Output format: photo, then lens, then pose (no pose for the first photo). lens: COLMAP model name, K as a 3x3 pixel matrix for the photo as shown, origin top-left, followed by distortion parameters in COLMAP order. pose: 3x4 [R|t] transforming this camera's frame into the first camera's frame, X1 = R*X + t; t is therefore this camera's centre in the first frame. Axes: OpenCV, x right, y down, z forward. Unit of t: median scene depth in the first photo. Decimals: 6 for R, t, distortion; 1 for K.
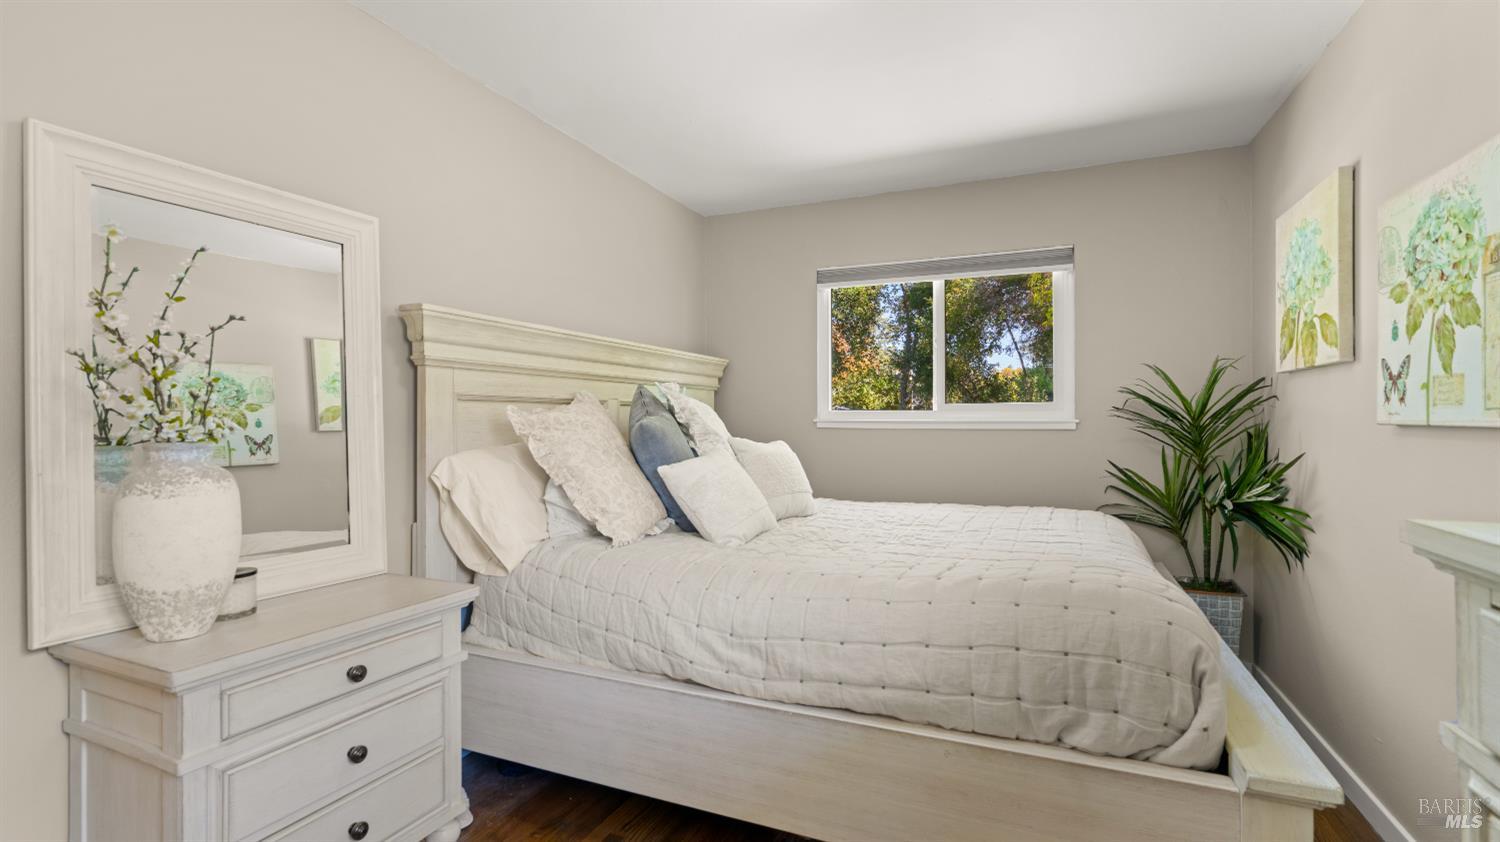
lens RADIAL K [[695.7, 0, 751.0], [0, 695.7, 417.9], [0, 0, 1]] dist [-0.039235, 0.011564]
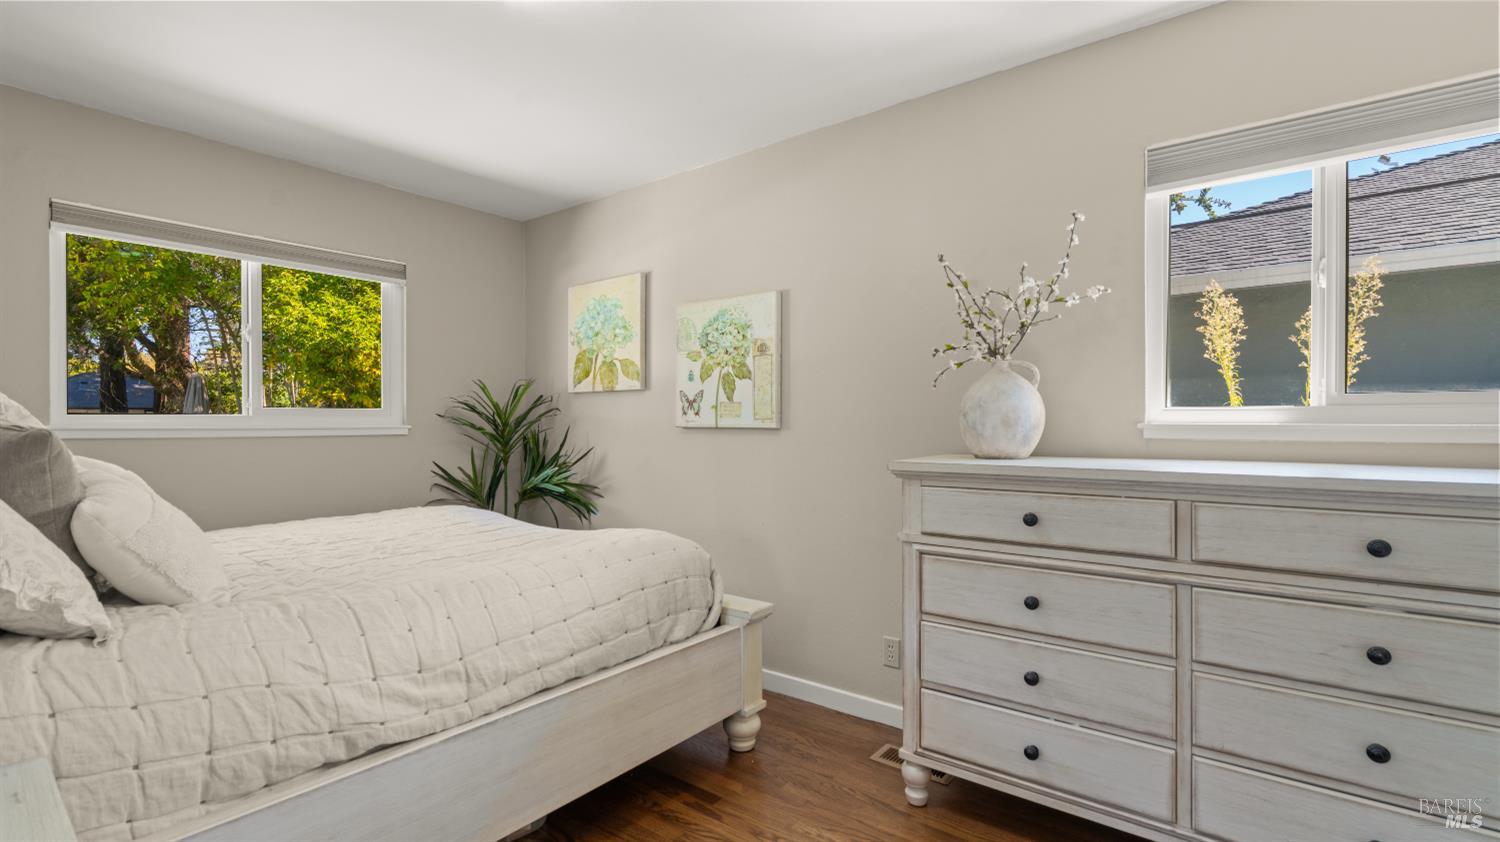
lens RADIAL K [[695.7, 0, 757.6], [0, 695.7, 425.6], [0, 0, 1]] dist [-0.039235, 0.011564]
pose [[0.202223, -0.000907, 0.979339, -0.841114], [-0.000941, 0.999999, 0.001120, 0.002873], [-0.979339, -0.001148, 0.202222, 0.438315]]
